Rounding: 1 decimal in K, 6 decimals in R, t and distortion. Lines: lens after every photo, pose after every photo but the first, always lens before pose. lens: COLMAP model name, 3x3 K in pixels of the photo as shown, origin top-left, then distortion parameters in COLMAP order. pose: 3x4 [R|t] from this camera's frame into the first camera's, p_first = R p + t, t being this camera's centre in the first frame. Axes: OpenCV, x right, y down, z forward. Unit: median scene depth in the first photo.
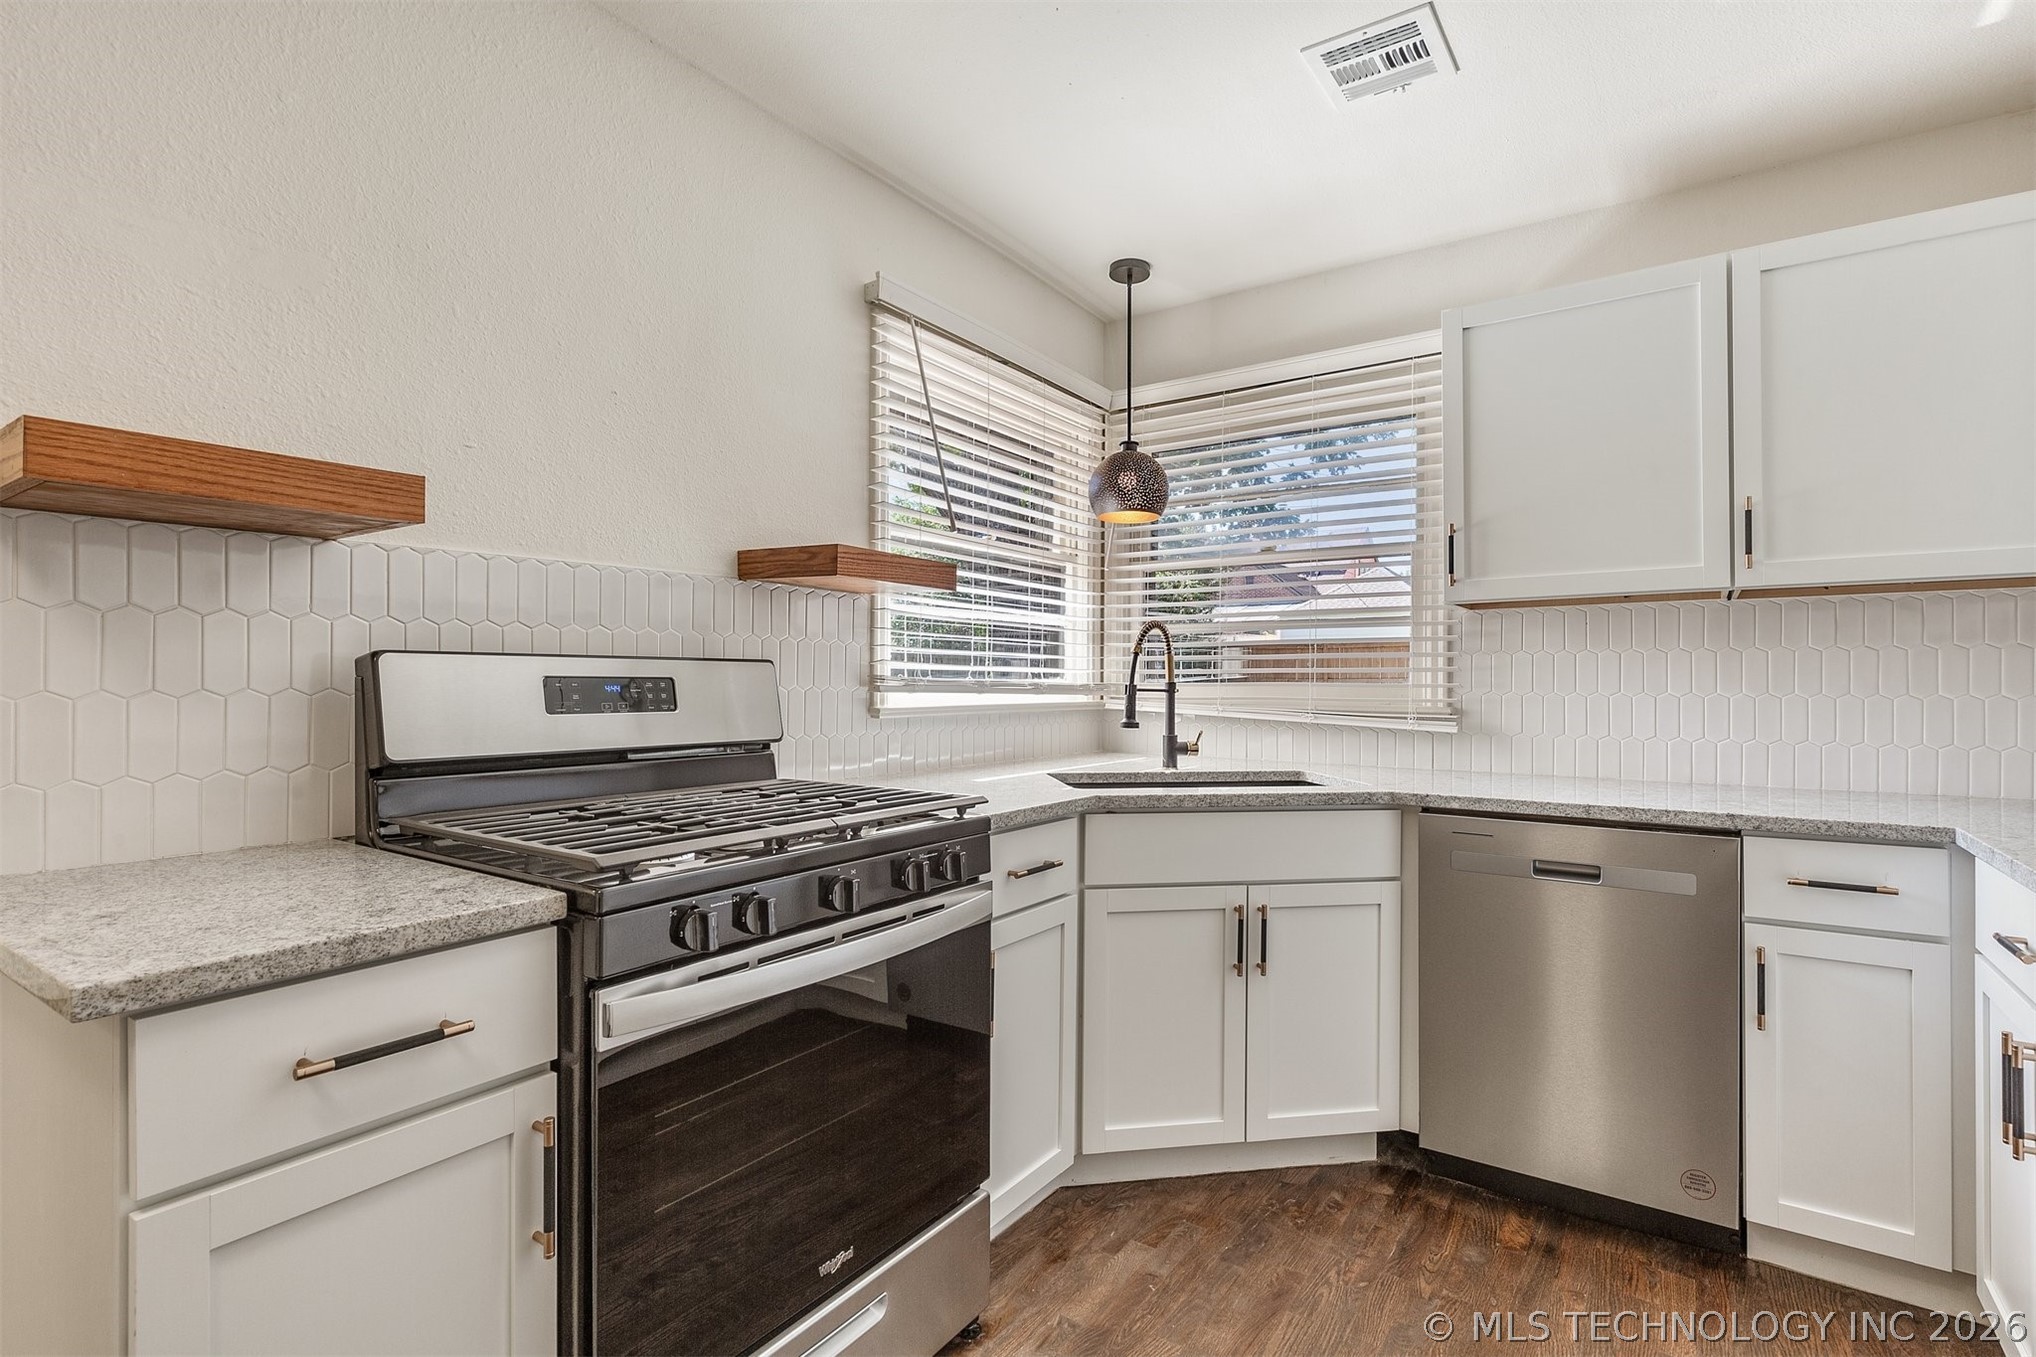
lens RADIAL K [[967.9, 0, 1039.4], [0, 967.9, 676.5], [0, 0, 1]] dist [-0.000575, -0.000267]
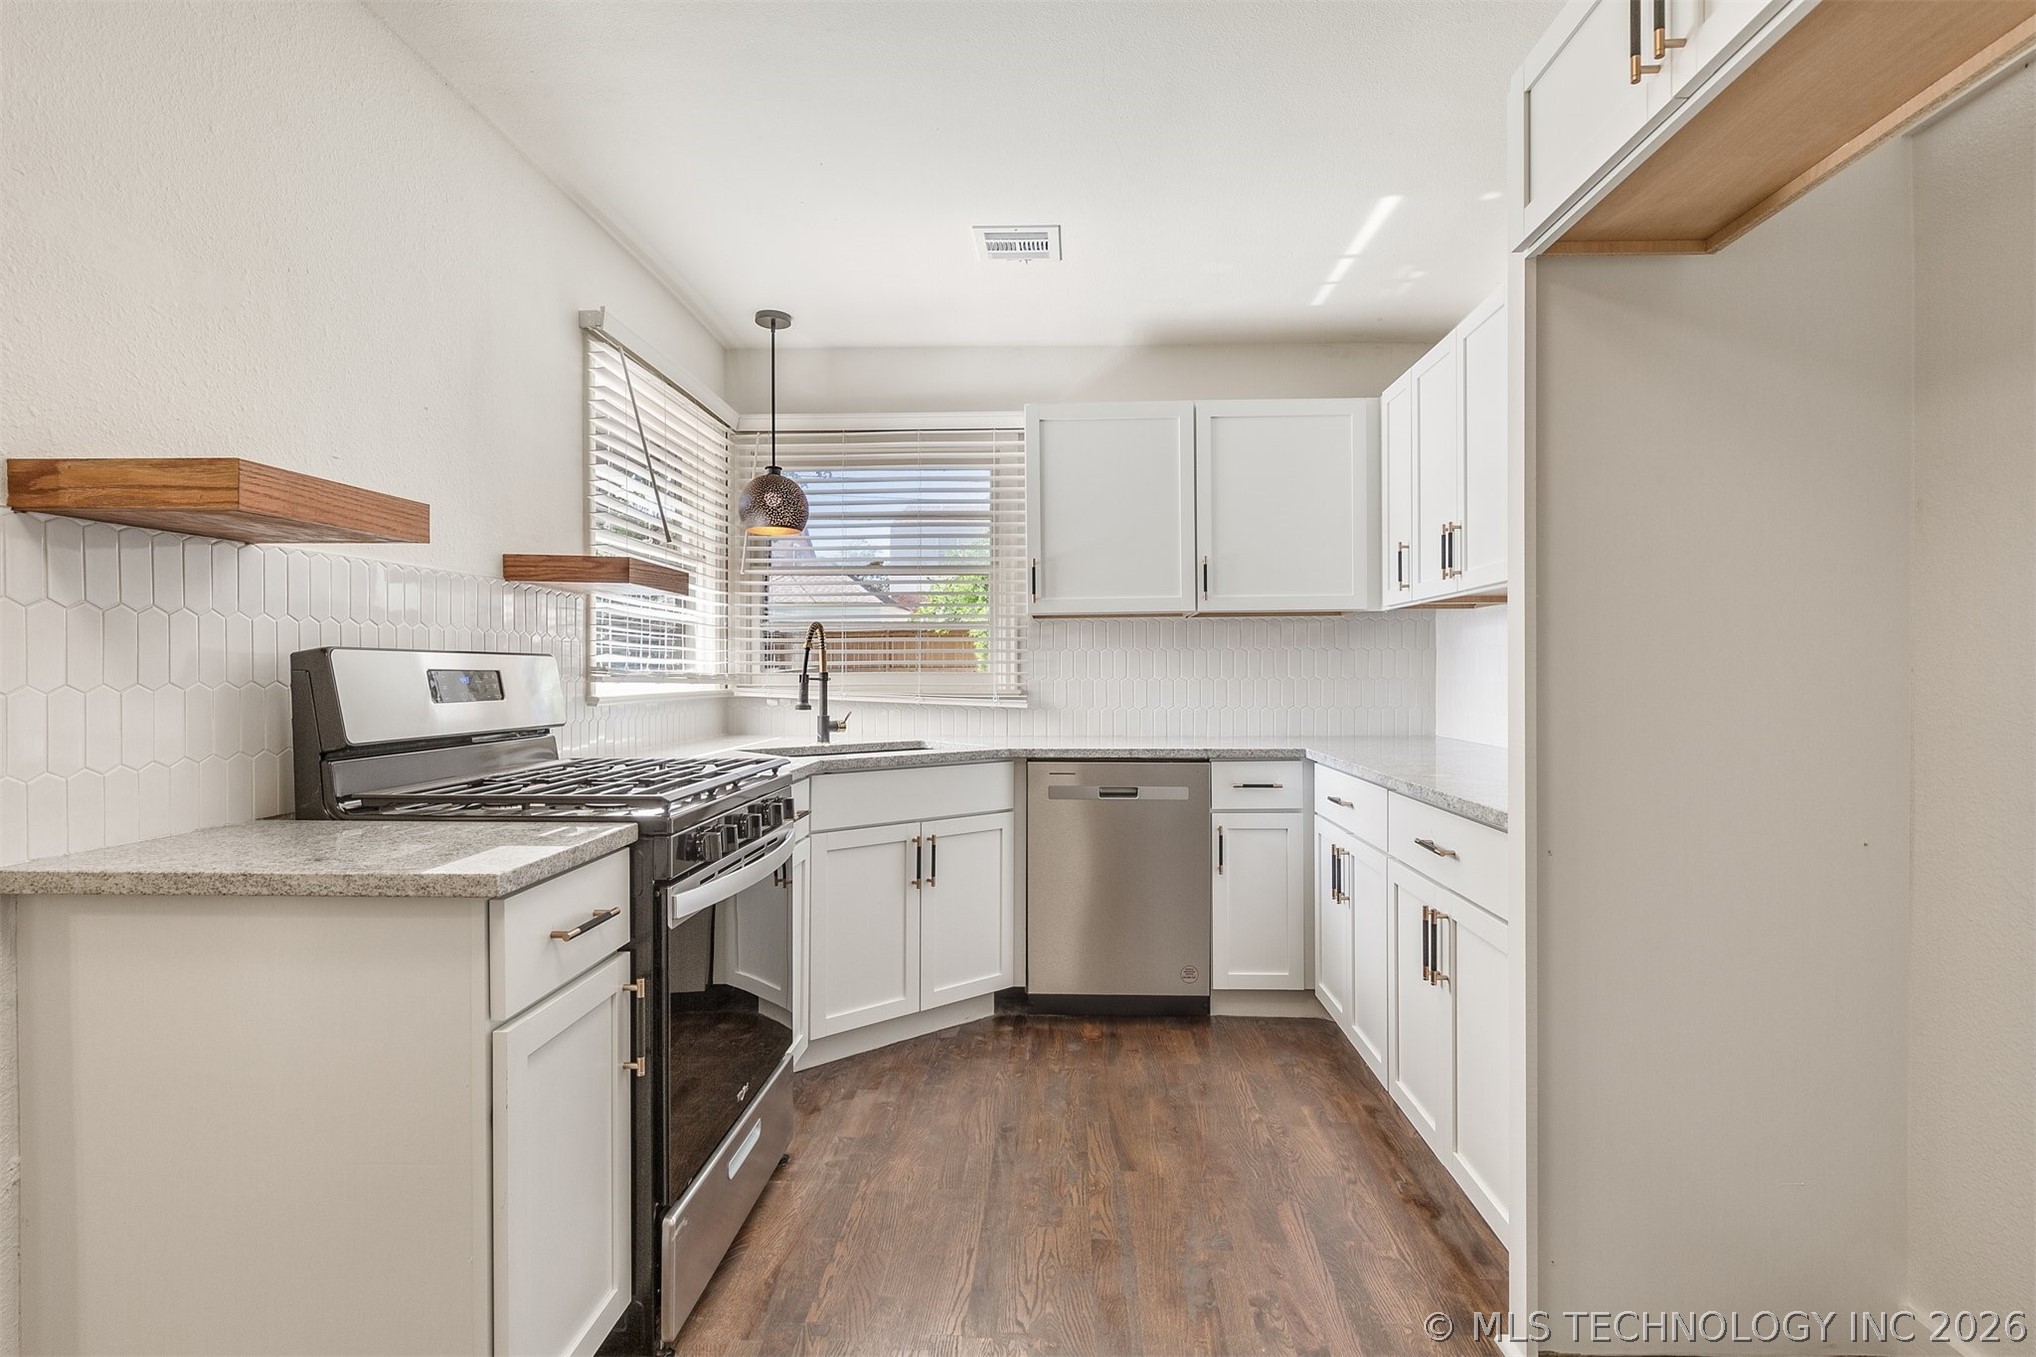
lens RADIAL K [[1031.1, 0, 1029.5], [0, 1031.1, 679.7], [0, 0, 1]] dist [0.001156, -0.000176]
pose [[0.848831, -0.009001, 0.528588, -0.406718], [0.002301, 0.999908, 0.013332, -0.001983], [-0.528660, -0.010100, 0.848774, -0.294643]]
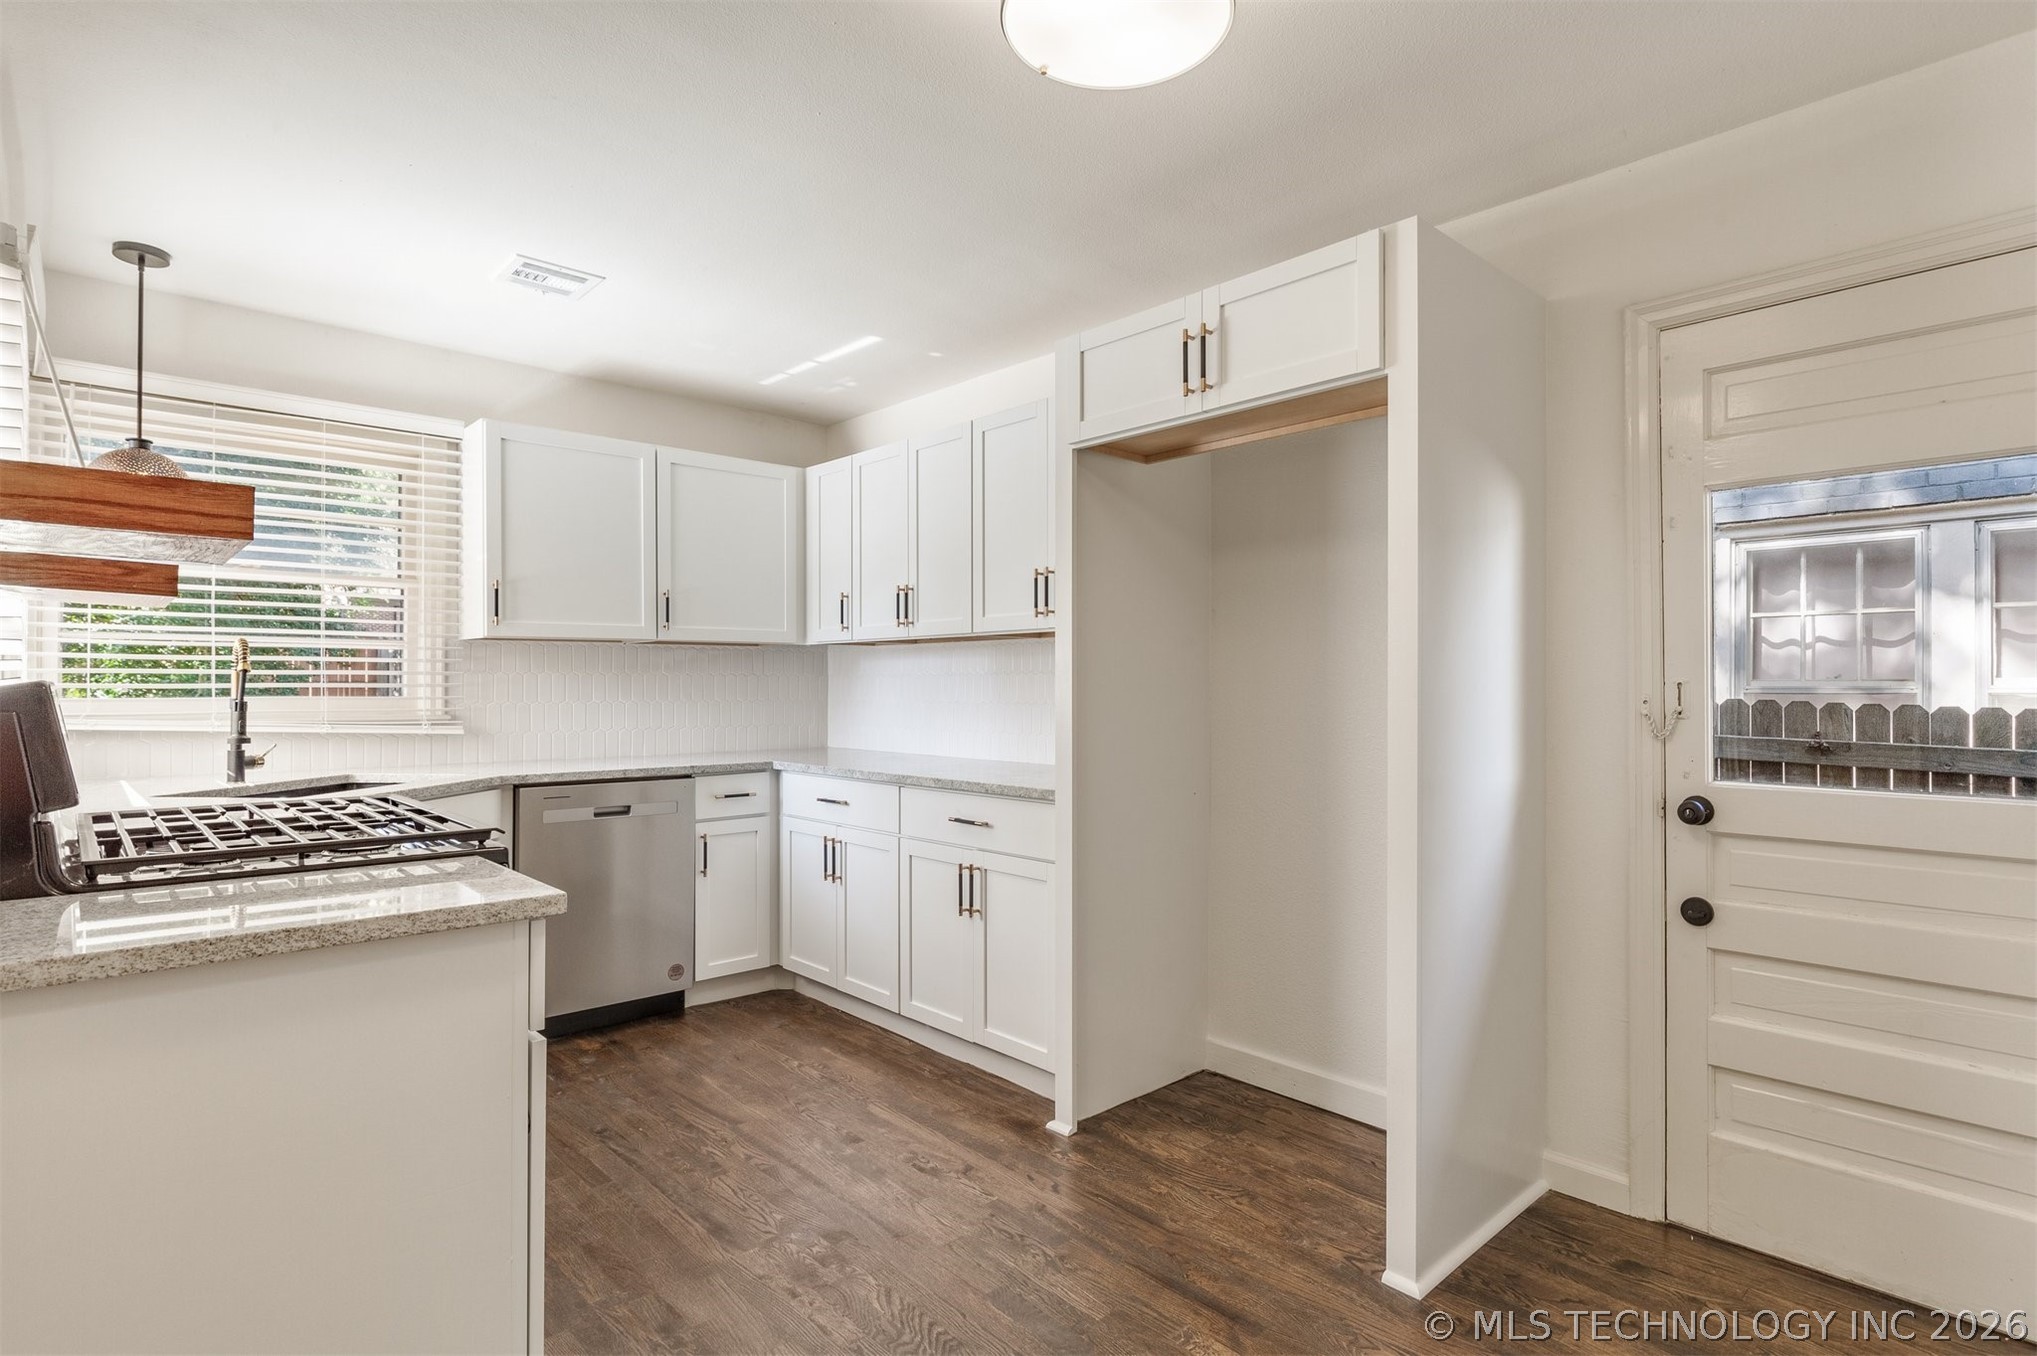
lens RADIAL K [[1054.5, 0, 1045.3], [0, 1054.5, 679.8], [0, 0, 1]] dist [-0.000644, -0.000589]
pose [[0.213850, 0.002690, 0.976863, -0.941204], [-0.005871, 0.999982, -0.001468, -0.020923], [-0.976849, -0.005421, 0.213862, -0.082994]]
